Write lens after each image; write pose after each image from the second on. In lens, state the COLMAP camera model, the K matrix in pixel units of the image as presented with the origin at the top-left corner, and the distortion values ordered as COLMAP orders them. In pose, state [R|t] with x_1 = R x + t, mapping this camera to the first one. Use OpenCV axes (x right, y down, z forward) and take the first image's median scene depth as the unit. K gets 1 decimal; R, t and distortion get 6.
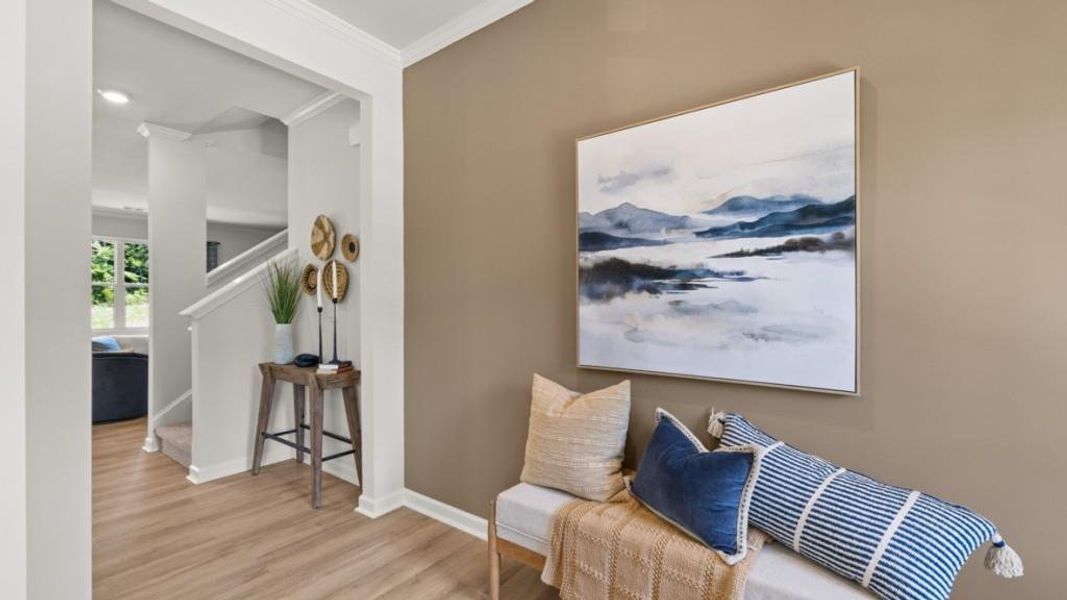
lens RADIAL K [[451.3, 0, 531.2], [0, 451.3, 308.5], [0, 0, 1]] dist [0.000062, -0.000149]
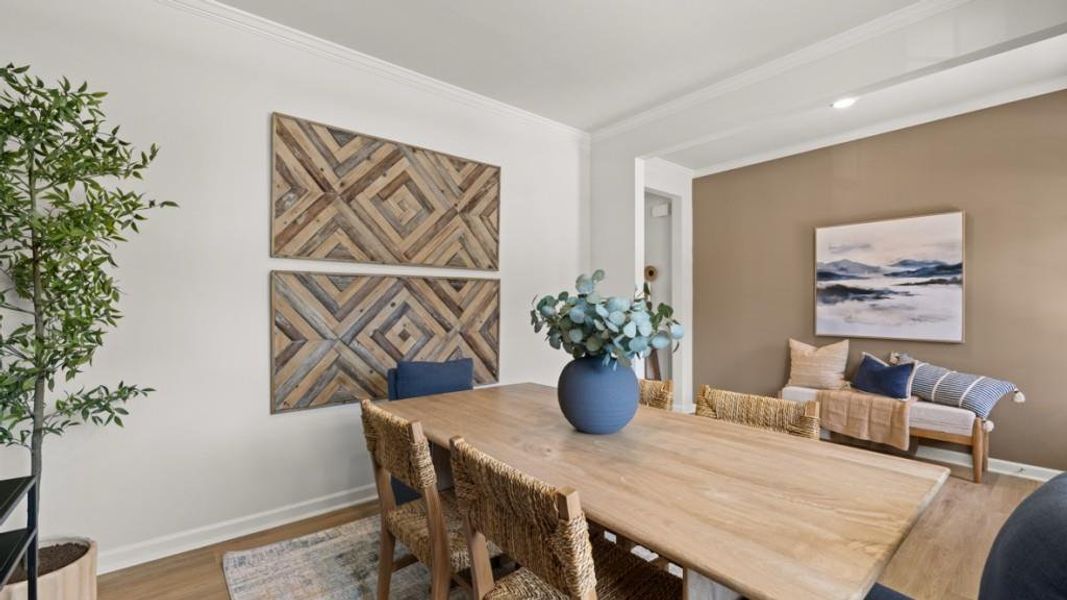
lens RADIAL K [[451.3, 0, 531.2], [0, 451.3, 308.5], [0, 0, 1]] dist [0.000062, -0.000149]
pose [[0.972190, 0.009266, -0.234011, -0.847637], [-0.010410, 0.999939, -0.003653, 0.031295], [0.233962, 0.005988, 0.972227, -1.659408]]
